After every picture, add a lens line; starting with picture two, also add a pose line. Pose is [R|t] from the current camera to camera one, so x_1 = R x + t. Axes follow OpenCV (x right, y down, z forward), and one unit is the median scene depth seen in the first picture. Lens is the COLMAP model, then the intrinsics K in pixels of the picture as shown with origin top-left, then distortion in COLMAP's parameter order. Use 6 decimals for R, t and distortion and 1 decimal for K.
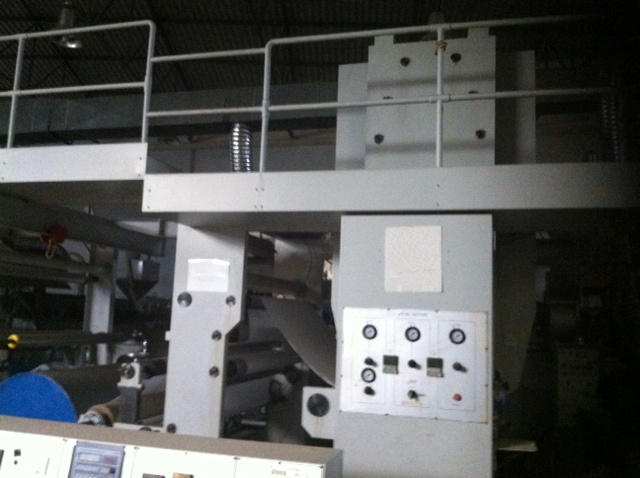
lens RADIAL K [[615.2, 0, 325.0], [0, 615.2, 248.9], [0, 0, 1]] dist [0.099223, -0.284483]
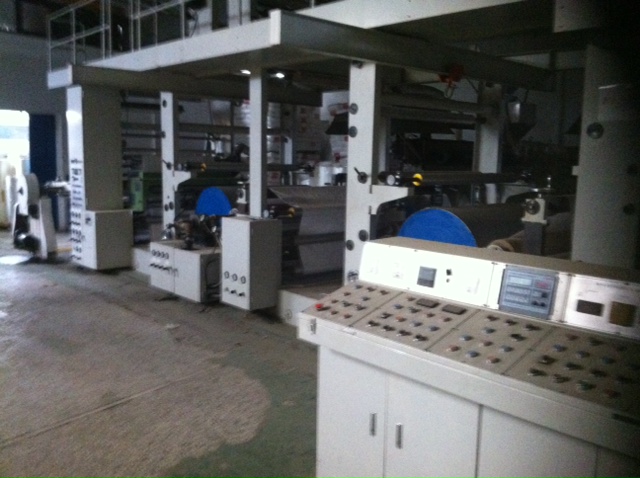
lens RADIAL K [[615.2, 0, 325.0], [0, 615.2, 248.9], [0, 0, 1]] dist [0.099223, -0.284483]
pose [[0.846009, 0.055264, -0.530297, -0.068053], [0.072300, 0.973535, 0.216800, 0.024084], [0.528244, -0.221755, 0.819624, 0.000062]]
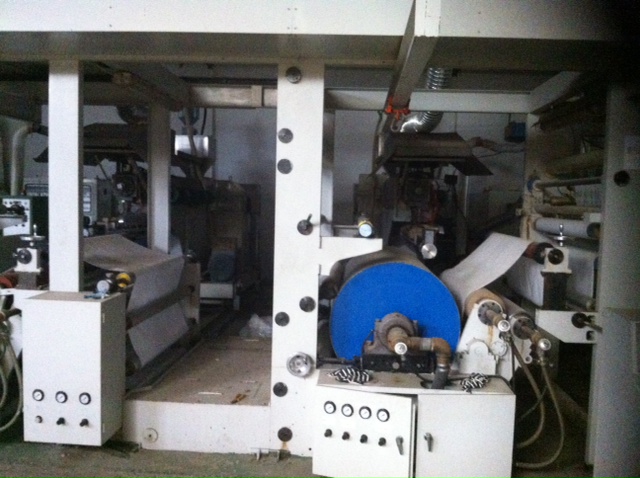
lens RADIAL K [[620.7, 0, 320.1], [0, 620.7, 246.1], [0, 0, 1]] dist [0.107512, -0.361124]
pose [[0.976000, -0.031939, 0.215414, -0.862284], [-0.009353, 0.982126, 0.187994, 0.009758], [-0.217568, -0.185497, 0.958256, 0.181805]]
